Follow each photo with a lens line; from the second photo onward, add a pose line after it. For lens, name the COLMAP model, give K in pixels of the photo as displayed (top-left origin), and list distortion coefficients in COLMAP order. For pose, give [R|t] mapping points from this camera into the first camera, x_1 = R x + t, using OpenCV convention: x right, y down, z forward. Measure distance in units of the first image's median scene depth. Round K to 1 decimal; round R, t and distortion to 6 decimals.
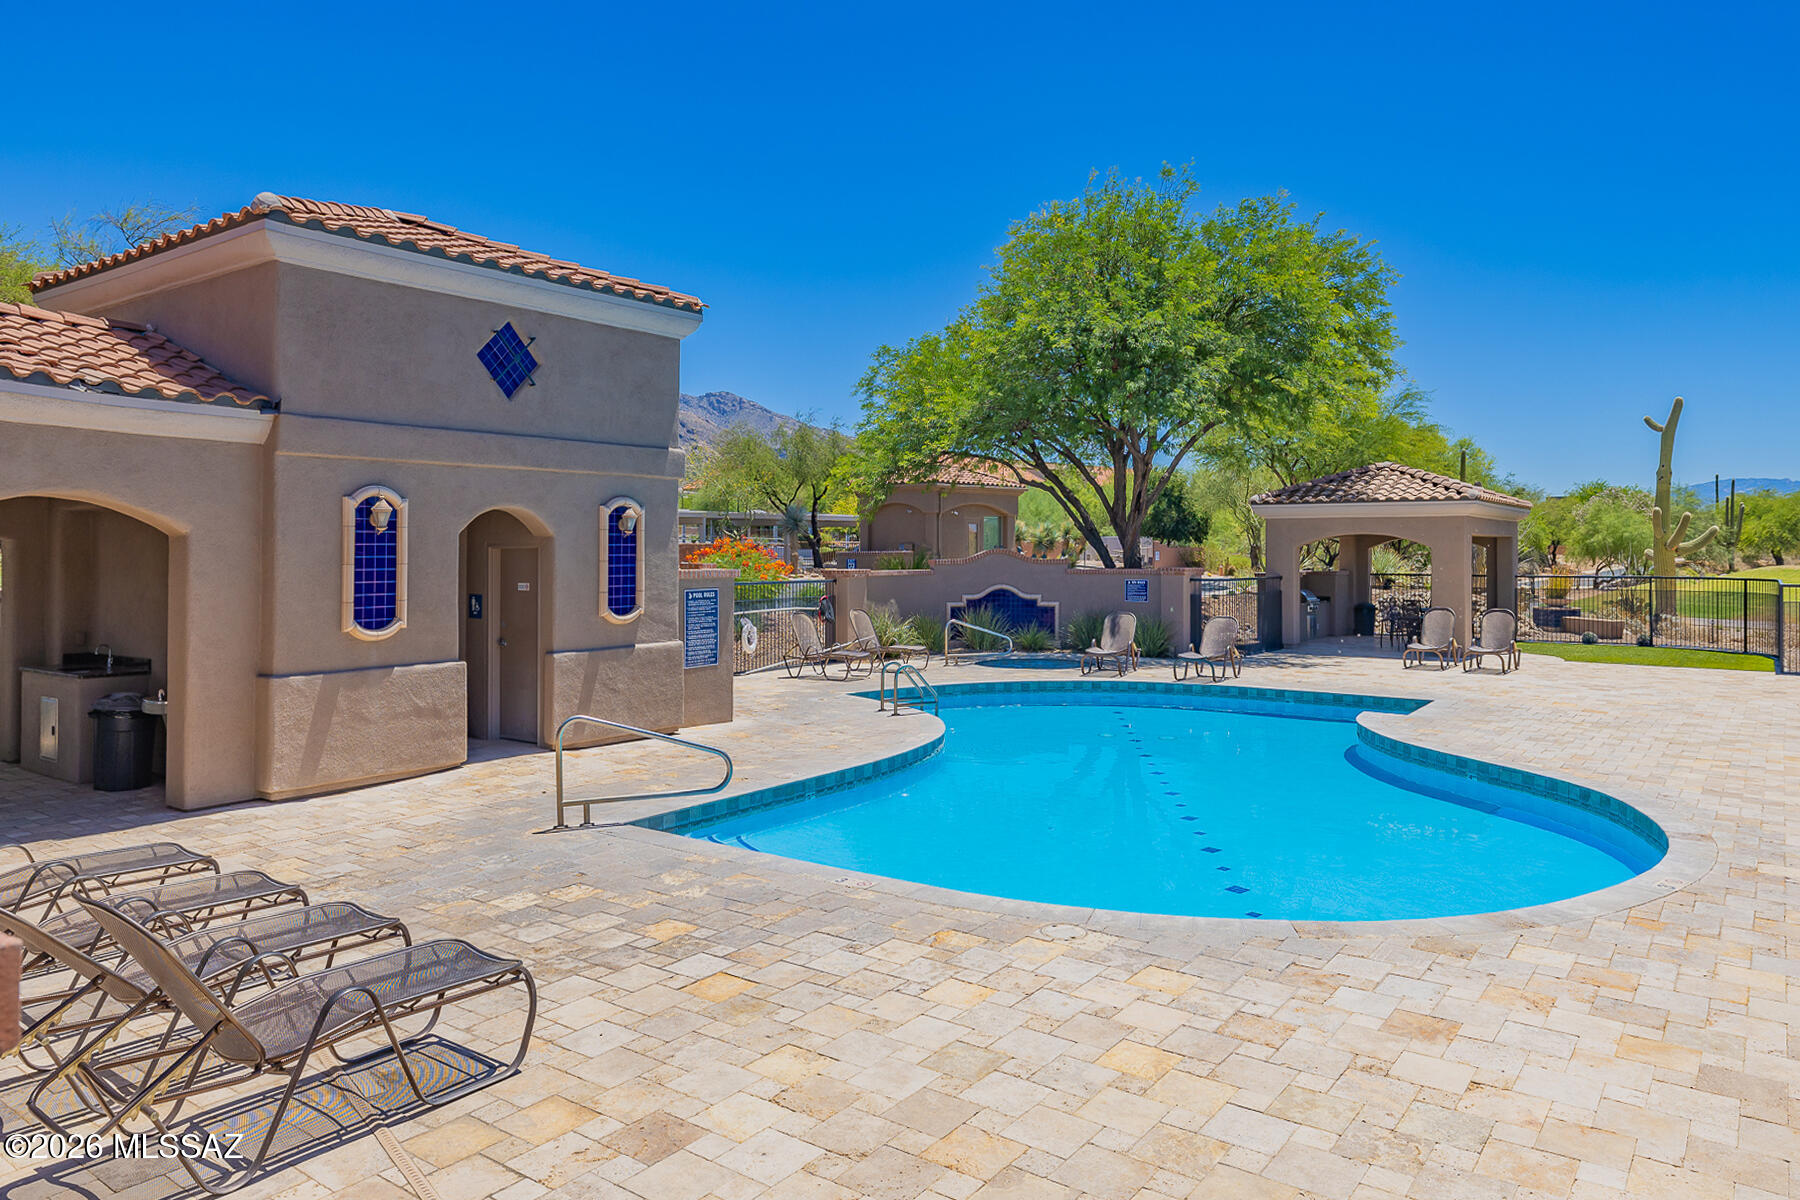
lens RADIAL K [[1191.9, 0, 900.0], [0, 1191.9, 600.0], [0, 0, 1]] dist [-0.000650, -0.002062]
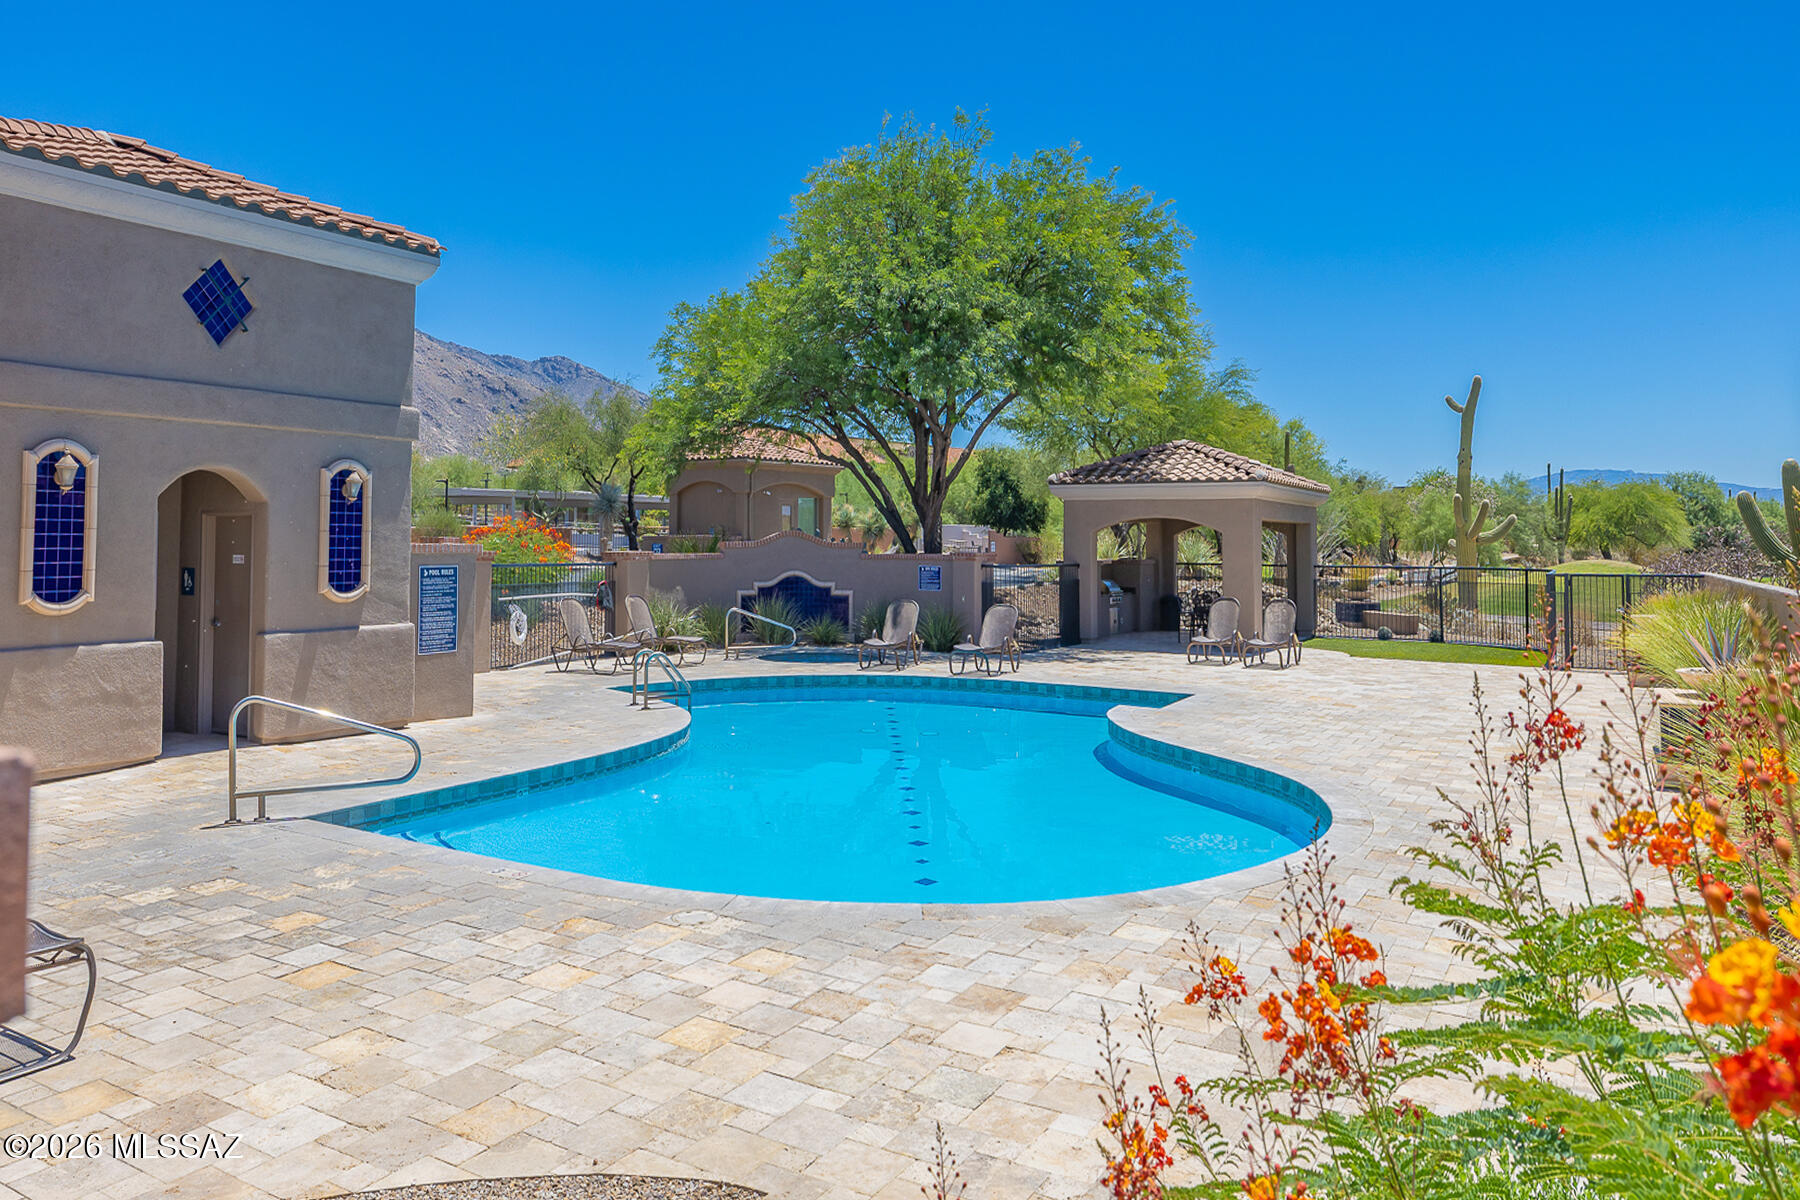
lens RADIAL K [[1396.4, 0, 900.2], [0, 1396.4, 579.3], [0, 0, 1]] dist [-0.000214, -0.004154]
pose [[0.998844, 0.020954, 0.043254, 0.141464], [-0.019811, 0.999447, -0.026694, 0.023634], [-0.043789, 0.025806, 0.998707, -0.058580]]
